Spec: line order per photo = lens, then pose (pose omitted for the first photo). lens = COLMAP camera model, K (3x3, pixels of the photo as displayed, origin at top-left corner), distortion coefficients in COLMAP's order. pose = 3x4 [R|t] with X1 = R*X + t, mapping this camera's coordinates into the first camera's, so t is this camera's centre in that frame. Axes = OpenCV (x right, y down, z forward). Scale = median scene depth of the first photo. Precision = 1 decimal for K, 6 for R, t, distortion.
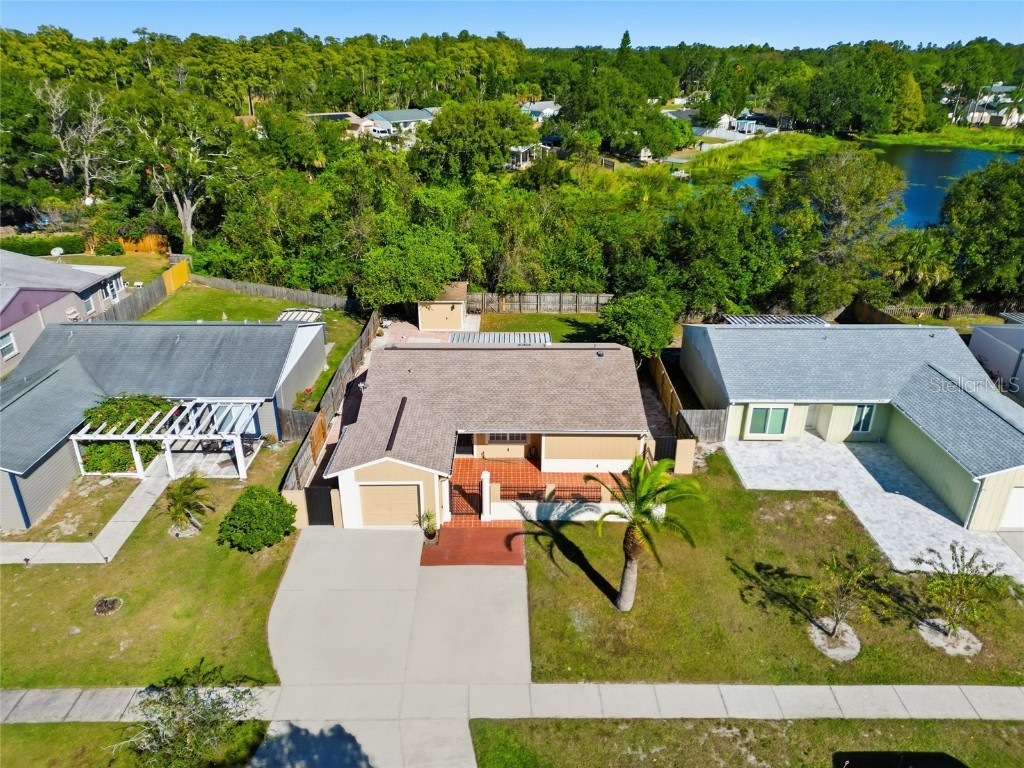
lens RADIAL K [[719.0, 0, 512.0], [0, 719.0, 384.0], [0, 0, 1]] dist [0.047693, -0.000610]
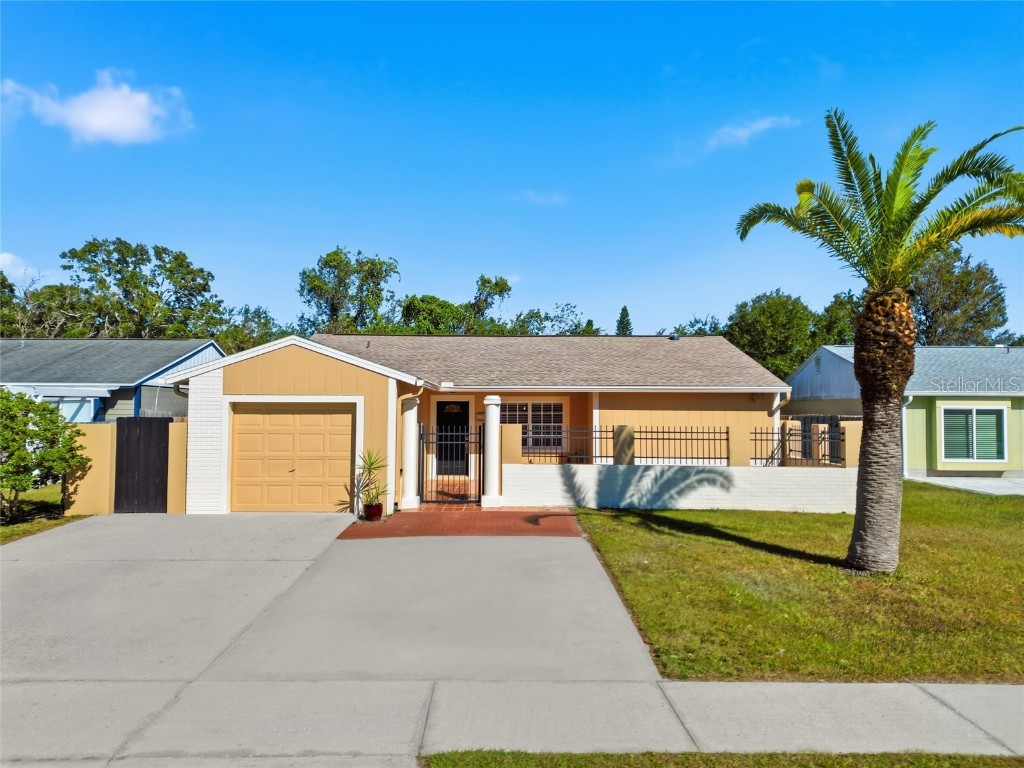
lens RADIAL K [[711.5, 0, 512.0], [0, 711.5, 384.0], [0, 0, 1]] dist [0.104262, -0.116264]
pose [[0.999999, 0.001065, -0.000390, -0.018857], [-0.001128, 0.896572, -0.442896, 0.277555], [-0.000122, 0.442896, 0.896573, 0.456238]]
